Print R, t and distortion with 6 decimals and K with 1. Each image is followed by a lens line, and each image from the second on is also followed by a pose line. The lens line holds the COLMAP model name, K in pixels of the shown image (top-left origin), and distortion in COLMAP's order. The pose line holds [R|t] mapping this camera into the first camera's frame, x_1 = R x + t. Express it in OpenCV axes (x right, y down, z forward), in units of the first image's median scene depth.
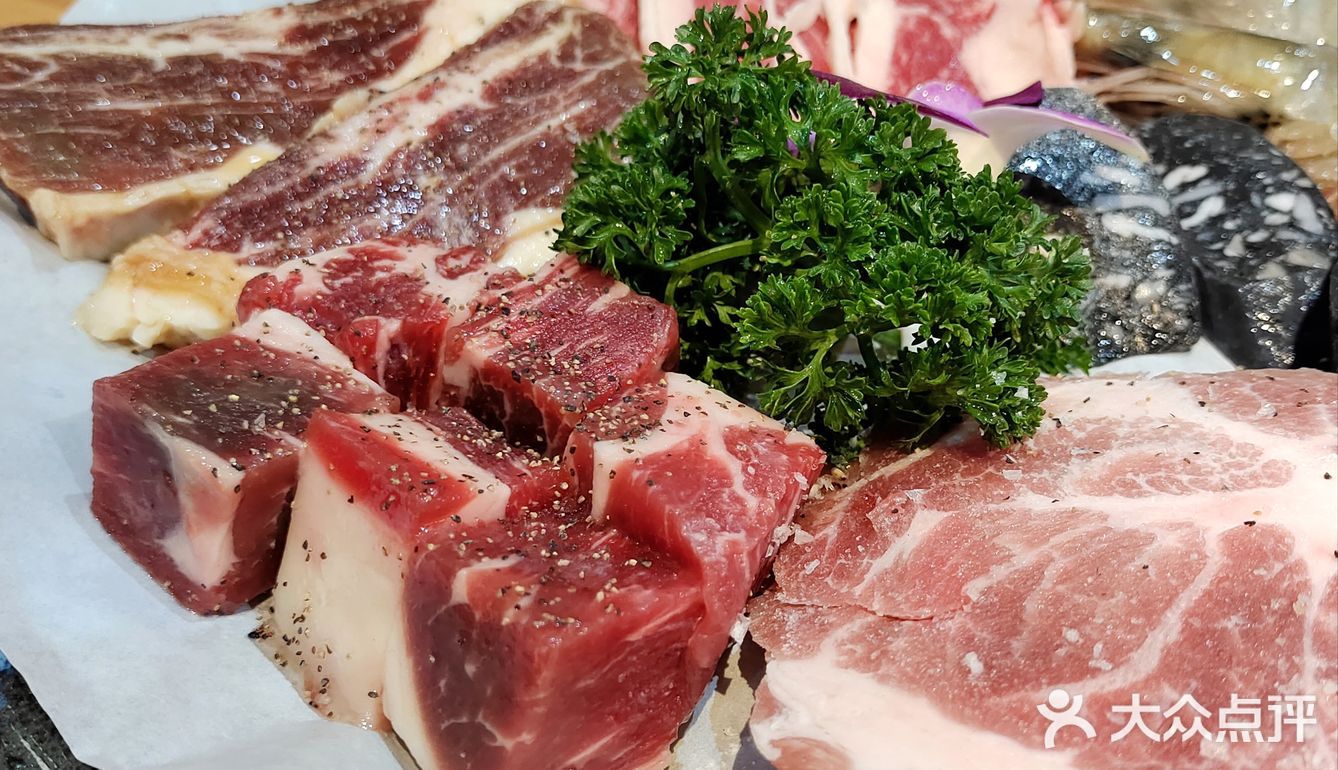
lens RADIAL K [[1427.9, 0, 669.0], [0, 1427.9, 385.0], [0, 0, 1]] dist [0.087910, -0.236557]
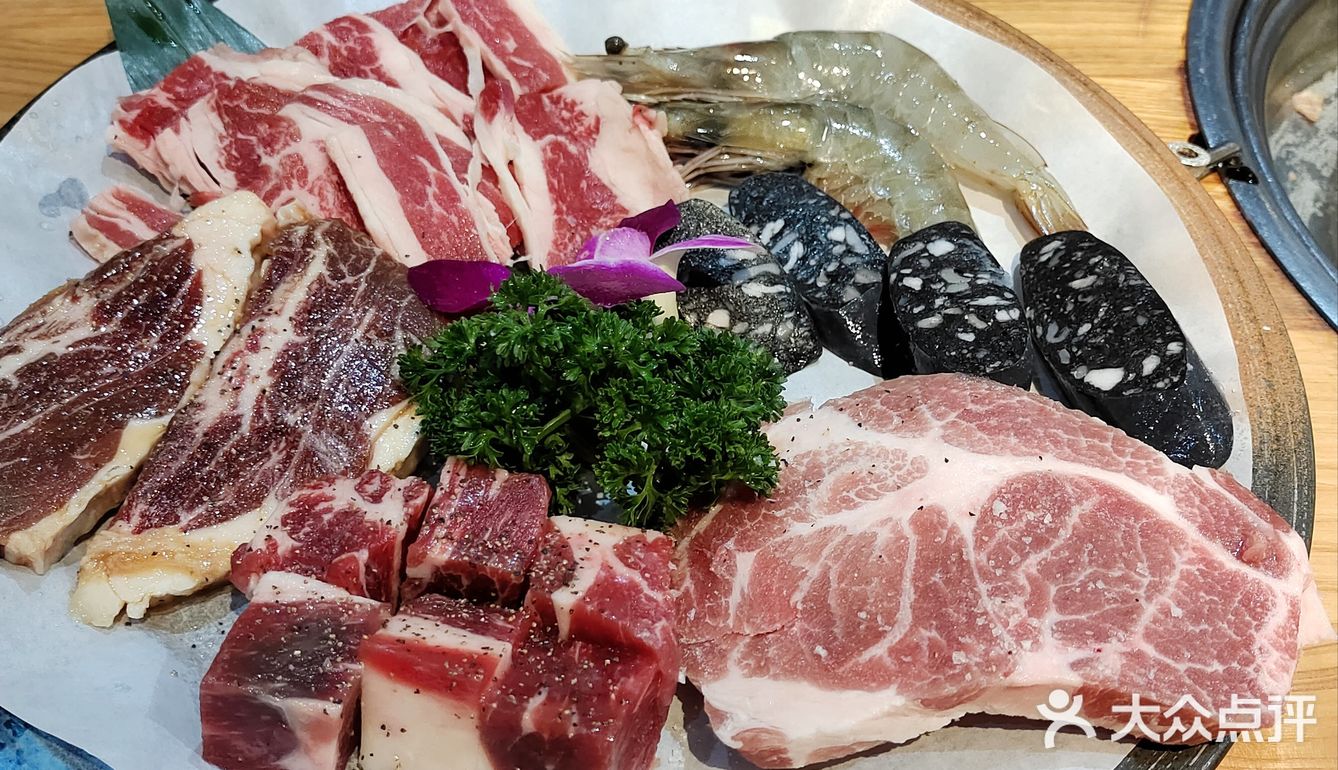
lens RADIAL K [[1442.9, 0, 669.0], [0, 1442.9, 385.0], [0, 0, 1]] dist [0.203141, -0.549293]
pose [[0.891397, -0.319658, 0.321293, -0.329125], [0.265972, 0.942954, 0.200242, -0.404941], [-0.366973, -0.093041, 0.925567, -0.432213]]
